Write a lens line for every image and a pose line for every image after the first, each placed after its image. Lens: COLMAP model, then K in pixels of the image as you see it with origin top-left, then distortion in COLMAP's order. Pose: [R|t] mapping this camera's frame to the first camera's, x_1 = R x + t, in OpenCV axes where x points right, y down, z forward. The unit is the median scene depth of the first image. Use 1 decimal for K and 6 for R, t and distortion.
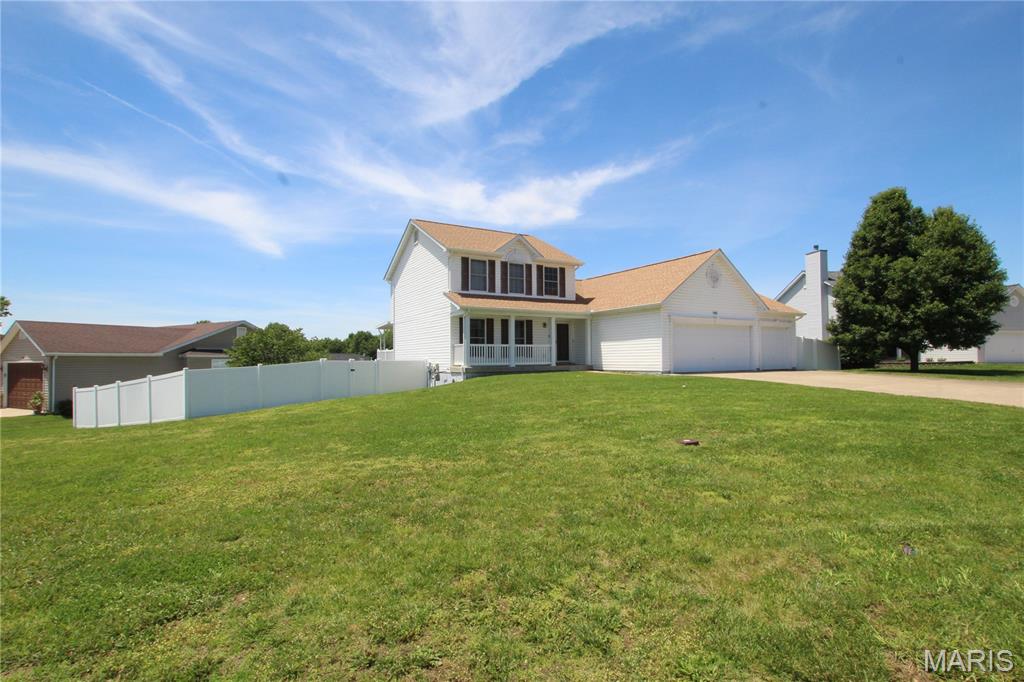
lens RADIAL K [[499.5, 0, 512.0], [0, 499.5, 341.0], [0, 0, 1]] dist [-0.043724, -0.000024]
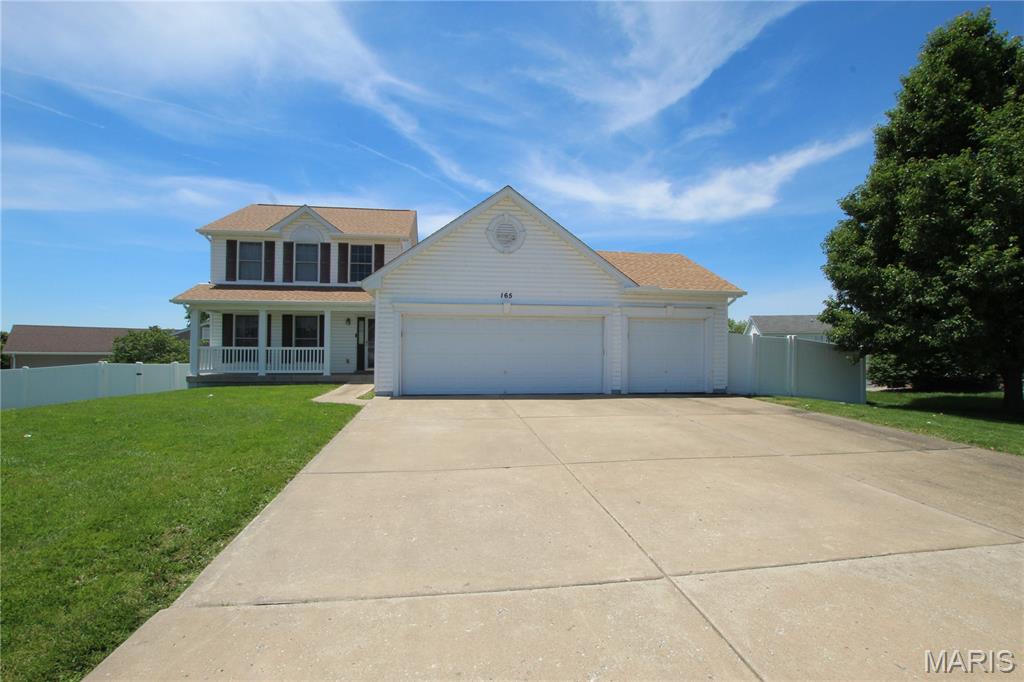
lens RADIAL K [[470.9, 0, 506.4], [0, 470.9, 346.2], [0, 0, 1]] dist [-0.035014, 0.000627]
pose [[0.919105, 0.004882, -0.393982, 0.576398], [0.000715, 0.999901, 0.014058, -0.003809], [0.394011, -0.013203, 0.919011, 0.439788]]
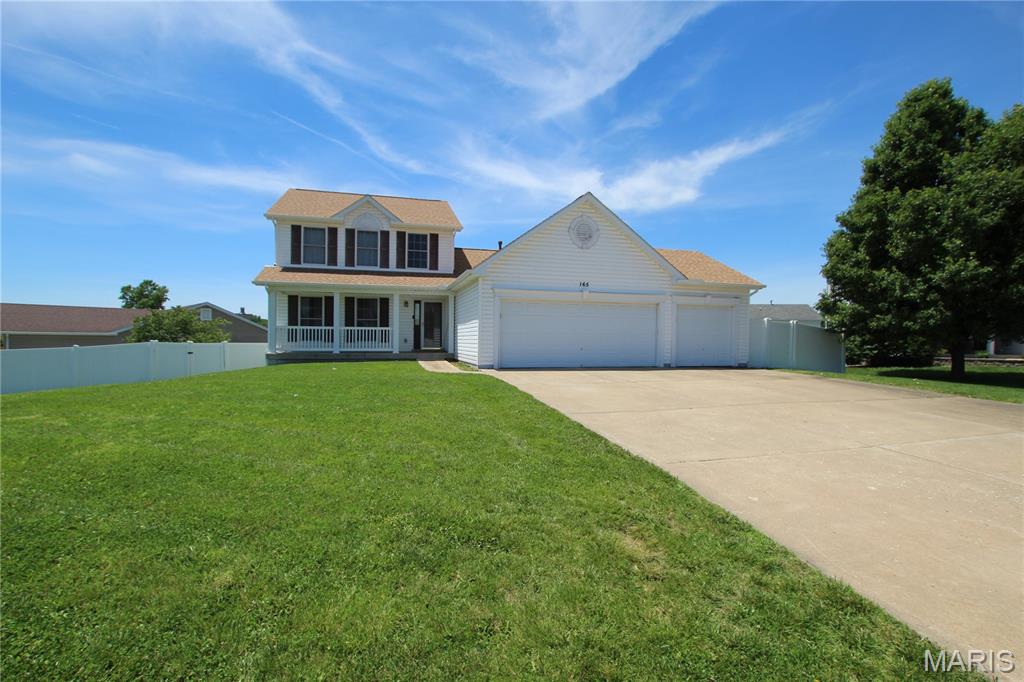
lens RADIAL K [[475.2, 0, 492.9], [0, 475.2, 336.2], [0, 0, 1]] dist [-0.033951, -0.000666]
pose [[0.961329, 0.014613, -0.275014, 0.426179], [-0.007973, 0.999650, 0.025245, 0.000719], [0.275286, -0.022076, 0.961109, 0.283354]]
